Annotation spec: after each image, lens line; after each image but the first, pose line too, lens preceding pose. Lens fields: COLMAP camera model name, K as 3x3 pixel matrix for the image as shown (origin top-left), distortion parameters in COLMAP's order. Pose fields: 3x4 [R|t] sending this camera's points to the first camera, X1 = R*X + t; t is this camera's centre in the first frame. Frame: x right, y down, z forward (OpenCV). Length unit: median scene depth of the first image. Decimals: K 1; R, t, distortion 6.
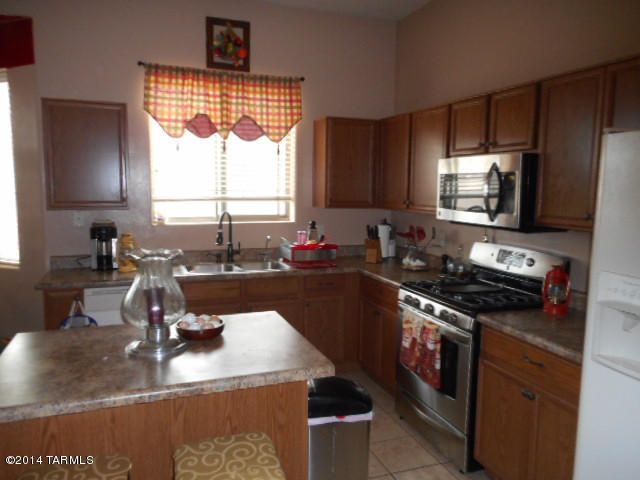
lens RADIAL K [[491.2, 0, 320.0], [0, 491.2, 240.0], [0, 0, 1]] dist [0.005524, 0.004514]
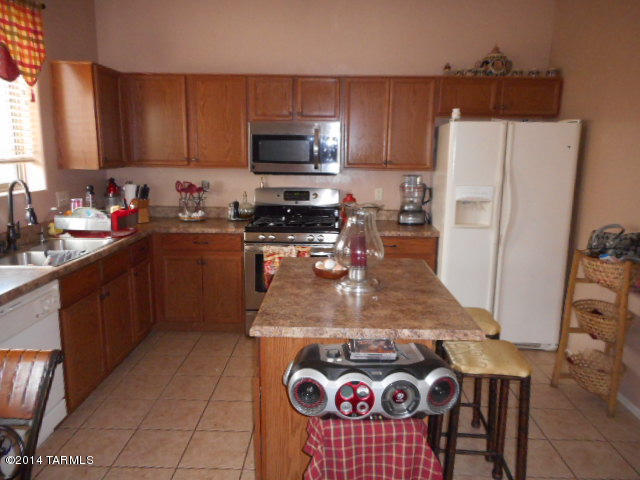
lens RADIAL K [[490.2, 0, 320.0], [0, 490.2, 240.0], [0, 0, 1]] dist [0.030372, -0.003946]
pose [[0.374463, -0.183412, 0.908921, -0.675440], [0.099567, 0.982528, 0.157245, -0.040050], [-0.921881, 0.031616, 0.386182, 0.296667]]
